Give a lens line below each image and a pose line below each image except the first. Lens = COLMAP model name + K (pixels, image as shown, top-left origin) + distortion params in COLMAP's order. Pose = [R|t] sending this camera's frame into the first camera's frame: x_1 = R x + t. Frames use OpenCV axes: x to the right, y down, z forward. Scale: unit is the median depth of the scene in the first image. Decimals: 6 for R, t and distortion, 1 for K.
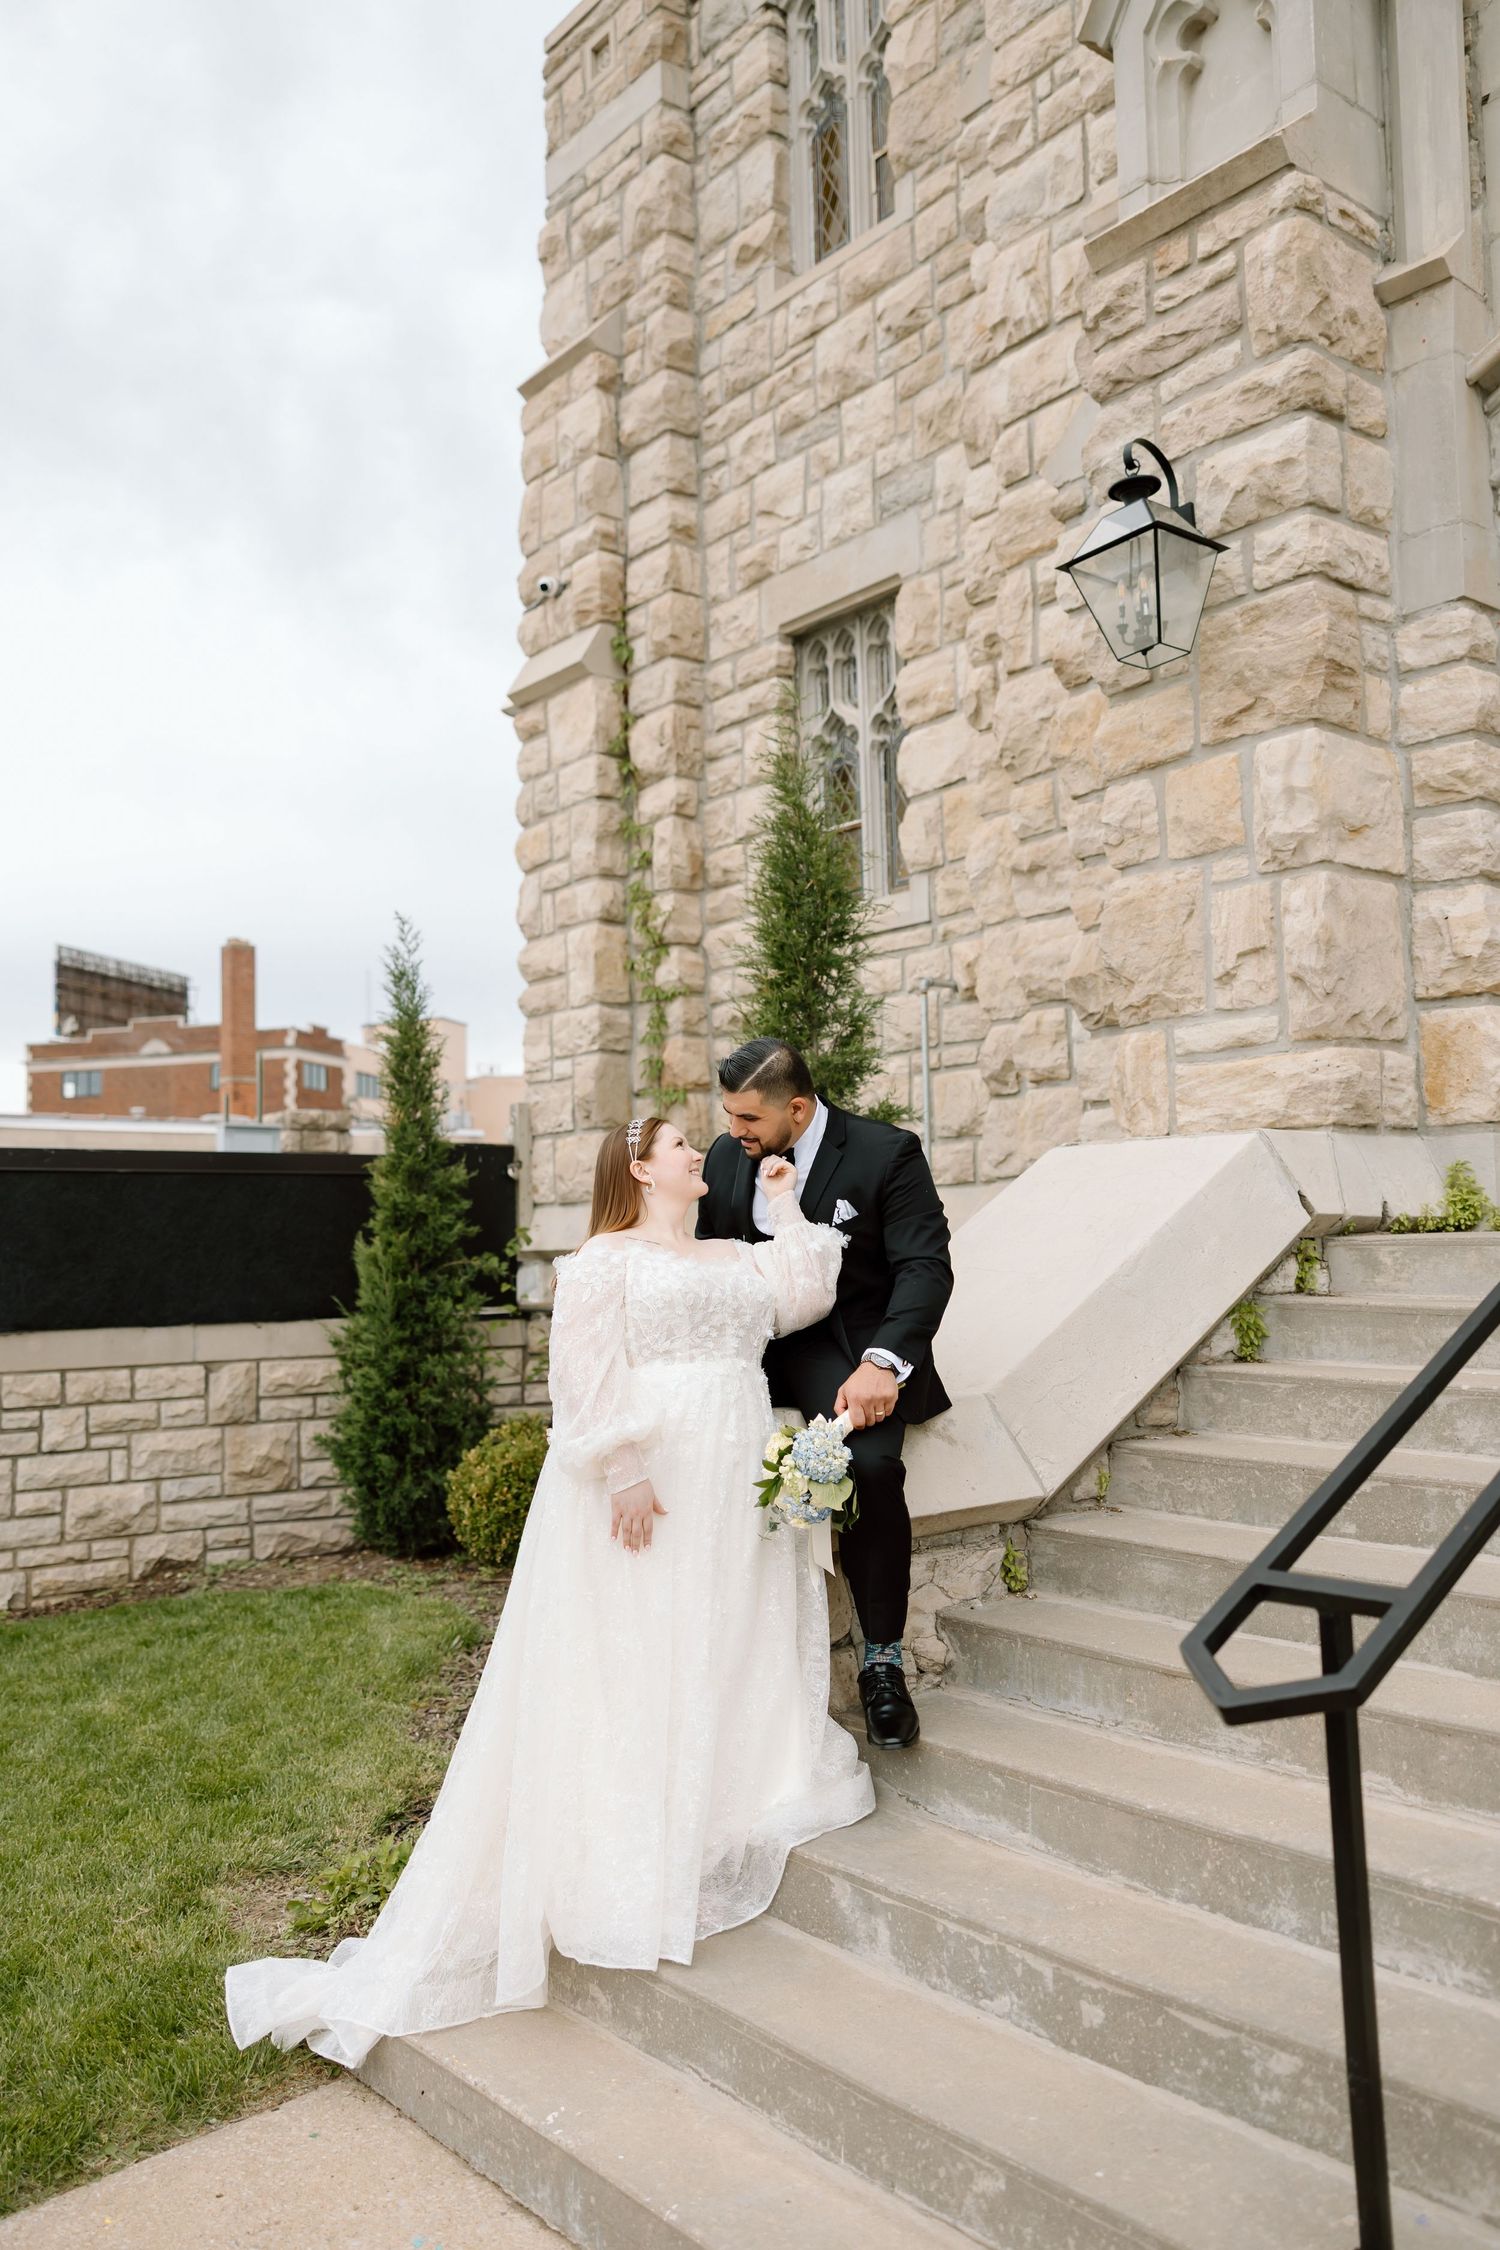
lens RADIAL K [[1807.7, 0, 734.4], [0, 1807.7, 1122.3], [0, 0, 1]] dist [0.010177, -0.000503]
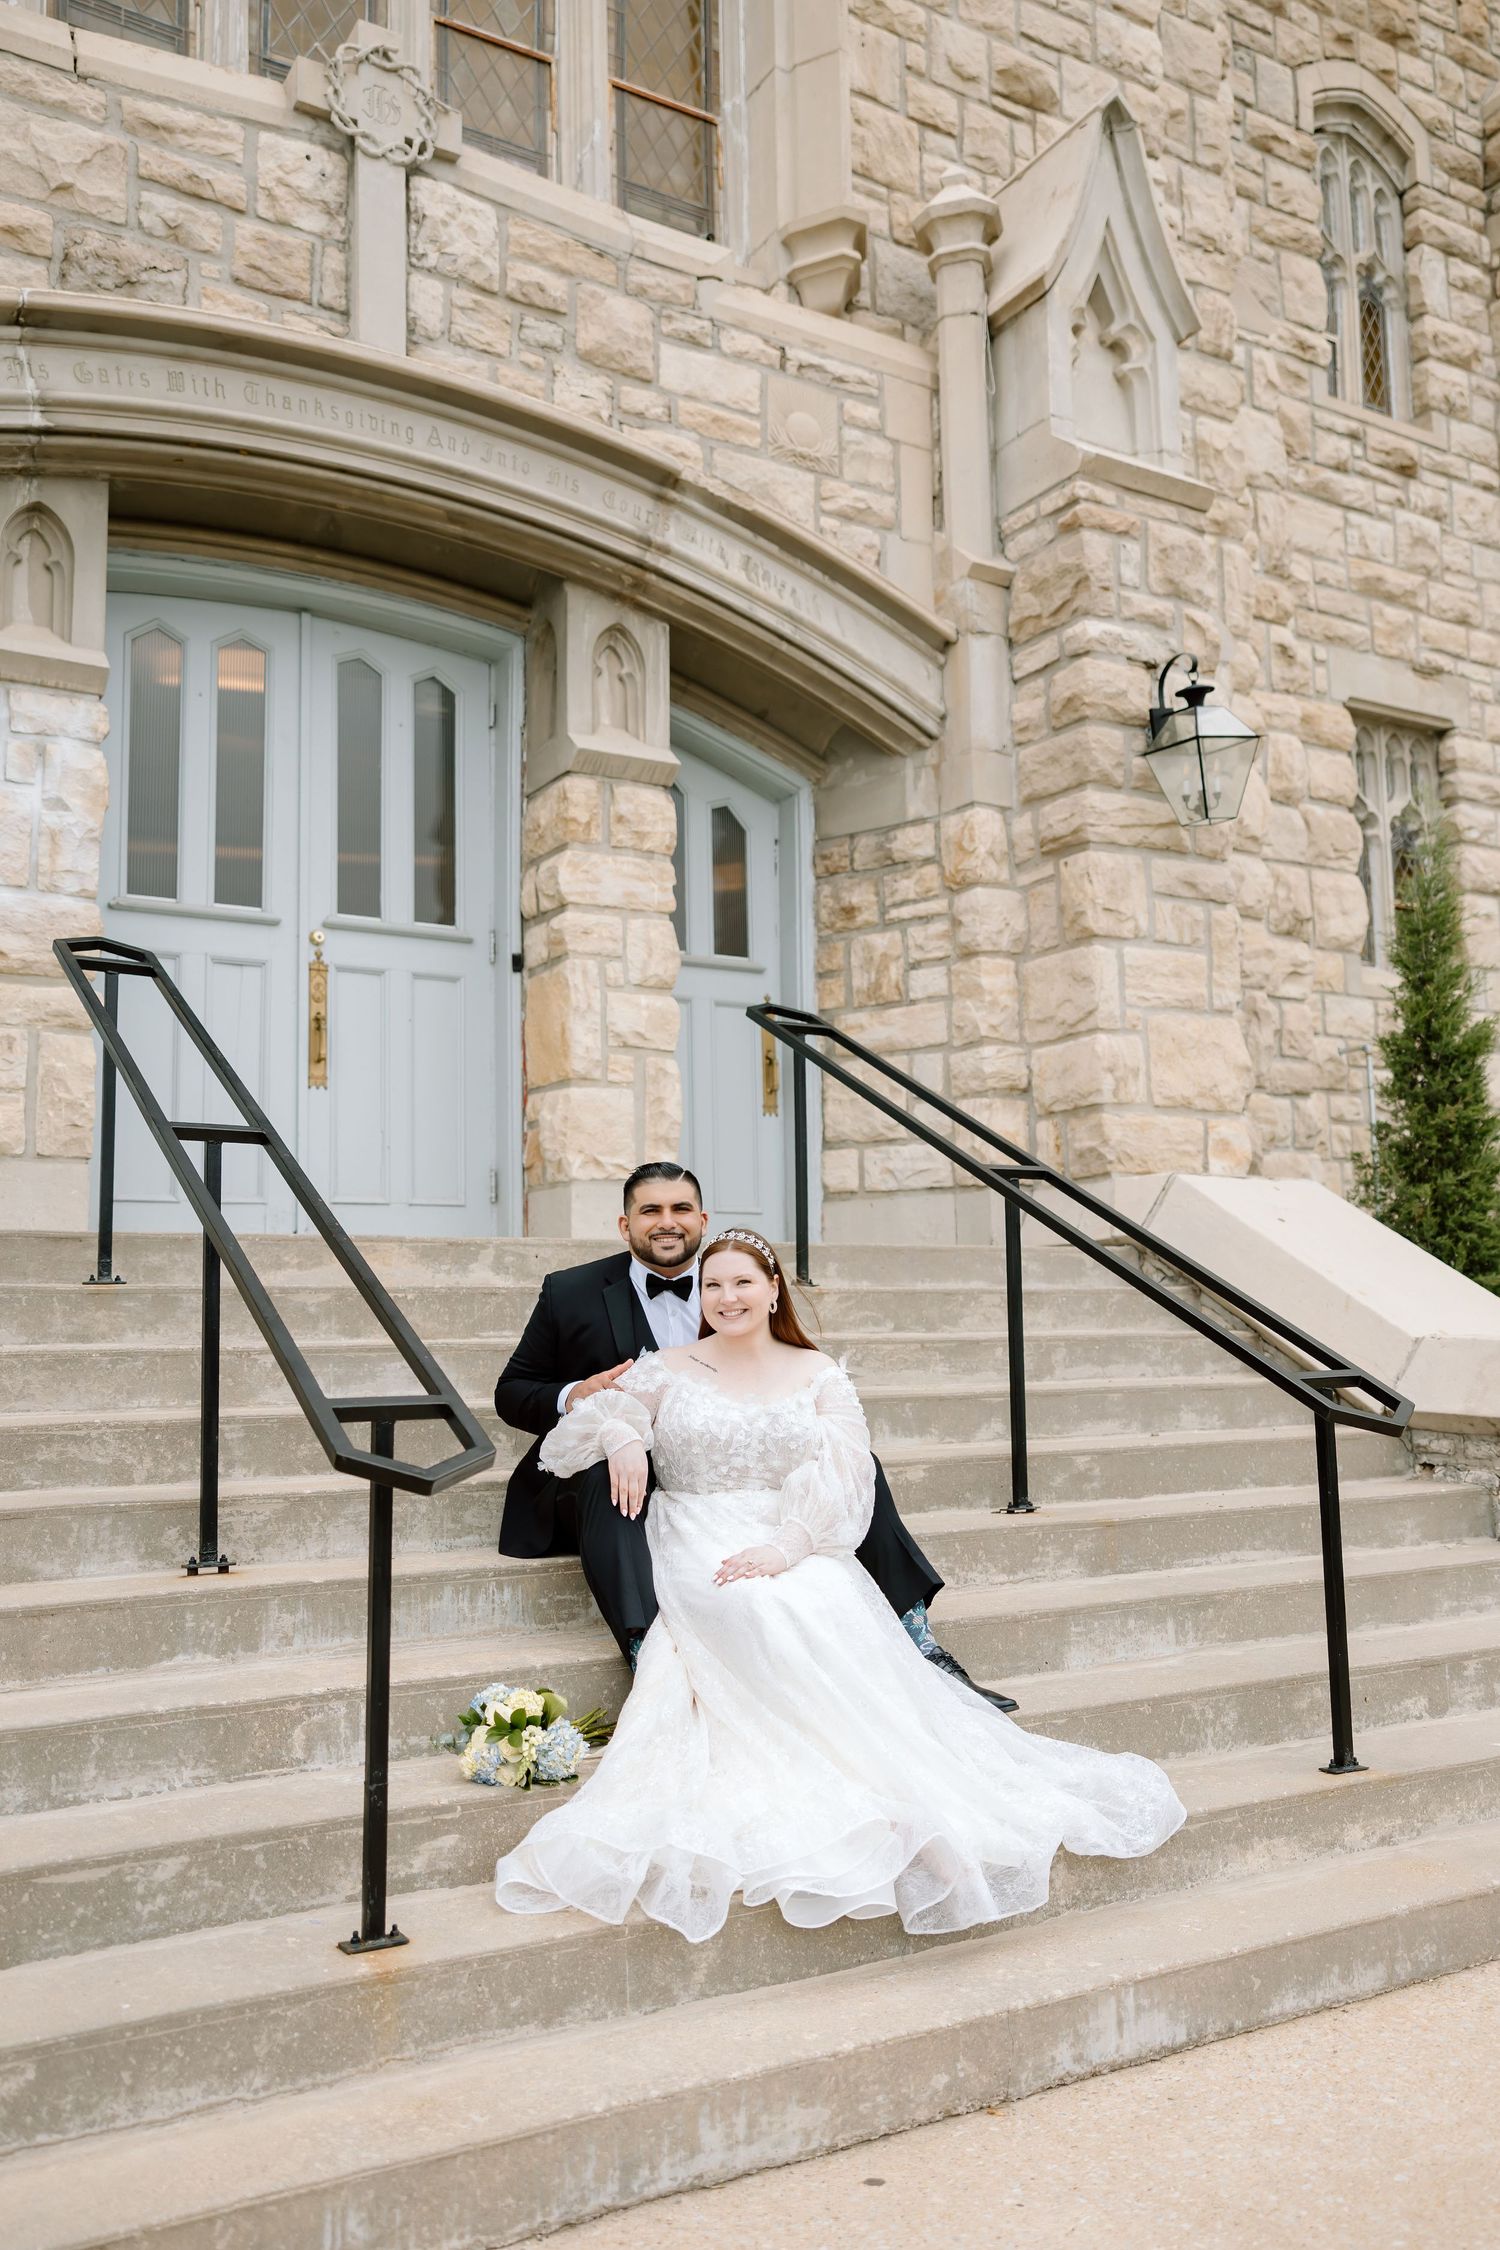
lens RADIAL K [[1862.7, 0, 728.6], [0, 1862.7, 1125.4], [0, 0, 1]] dist [0.011985, -0.001259]
pose [[0.132897, 0.138171, 0.981452, -0.392089], [-0.054798, 0.989745, -0.131919, 0.090684], [-0.989614, -0.036250, 0.139105, 0.236014]]
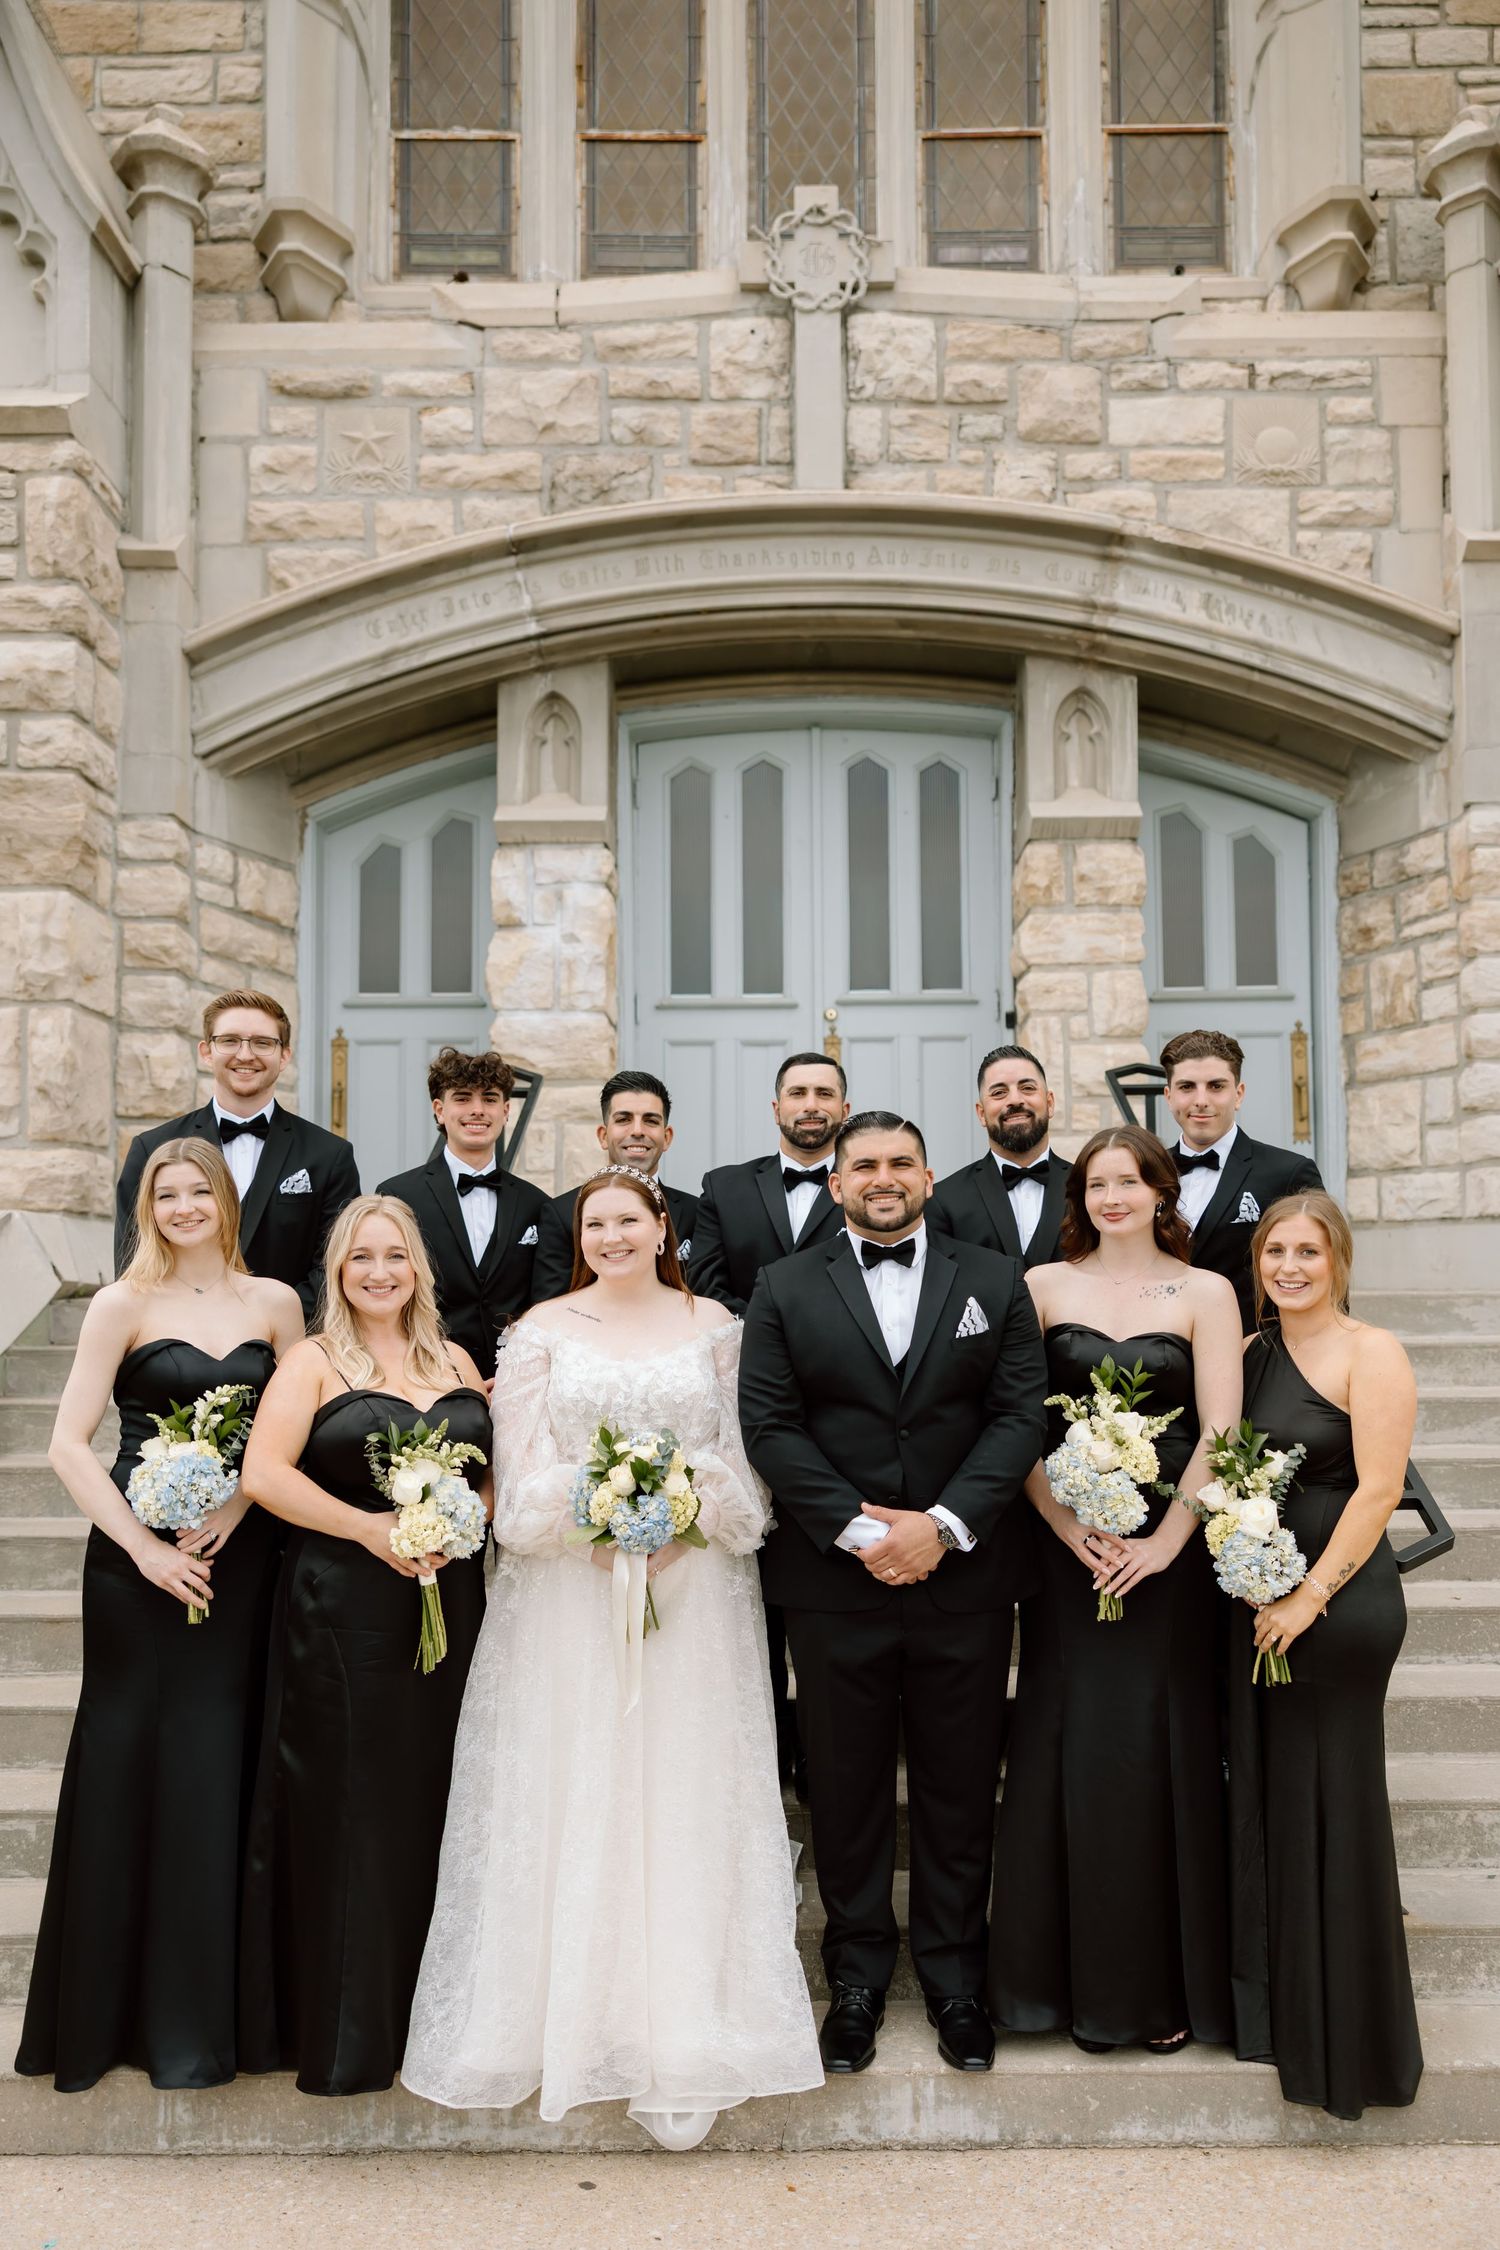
lens RADIAL K [[1717.6, 0, 760.3], [0, 1717.6, 1219.5], [0, 0, 1]] dist [0.003876, 0.007497]
pose [[0.627769, 0.055748, 0.776401, -0.268059], [-0.061151, 0.997881, -0.022206, 0.004224], [-0.775994, -0.033537, 0.629848, -0.117470]]
